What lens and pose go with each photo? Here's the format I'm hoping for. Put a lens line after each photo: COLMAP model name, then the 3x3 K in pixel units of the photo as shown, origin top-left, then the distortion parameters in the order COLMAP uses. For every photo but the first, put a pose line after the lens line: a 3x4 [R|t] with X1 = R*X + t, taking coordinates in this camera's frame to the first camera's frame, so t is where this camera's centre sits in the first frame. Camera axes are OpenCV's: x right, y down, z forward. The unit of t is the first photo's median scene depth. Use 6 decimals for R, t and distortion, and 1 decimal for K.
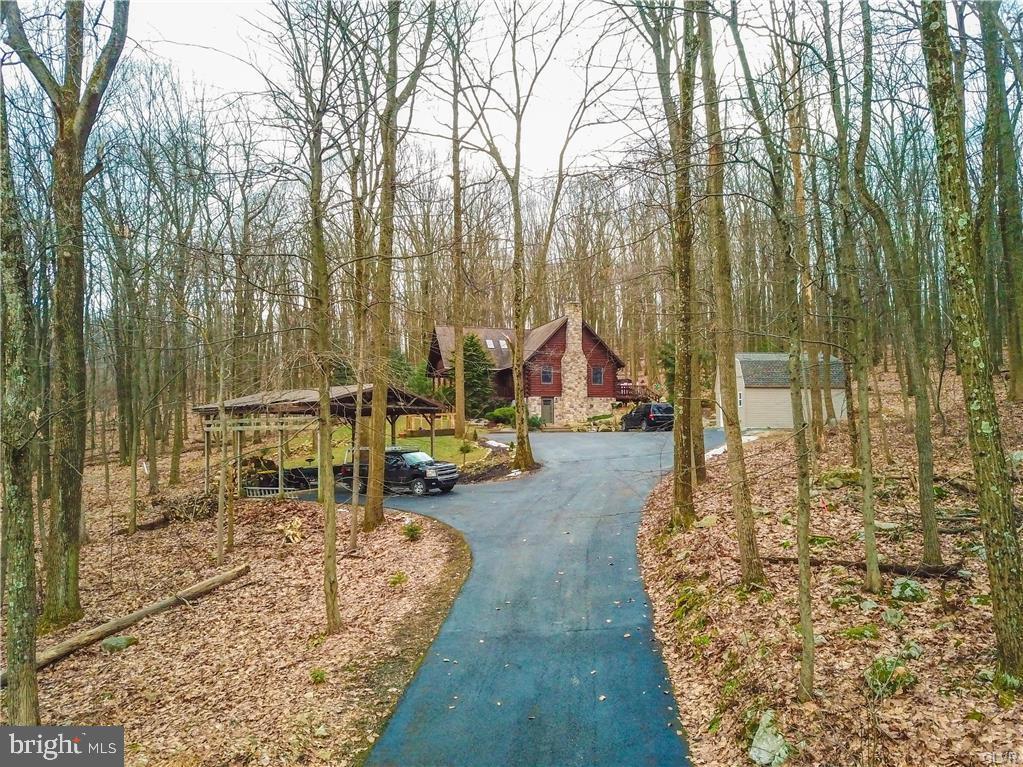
lens RADIAL K [[920.9, 0, 511.5], [0, 920.9, 383.5], [0, 0, 1]] dist [-0.004568, -0.007224]
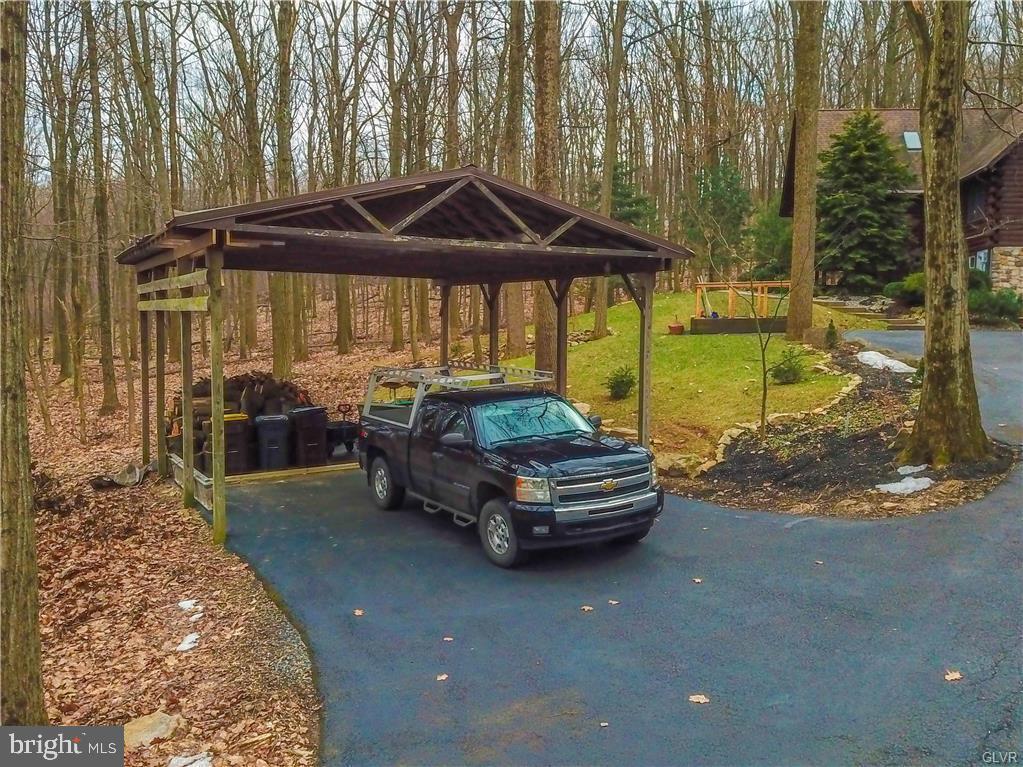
lens RADIAL K [[920.9, 0, 511.5], [0, 920.9, 383.5], [0, 0, 1]] dist [-0.004568, -0.007224]
pose [[0.889913, 0.055912, -0.452690, 0.015732], [0.002423, 0.991865, 0.127269, 0.022434], [0.456123, -0.114355, 0.882539, 0.503915]]
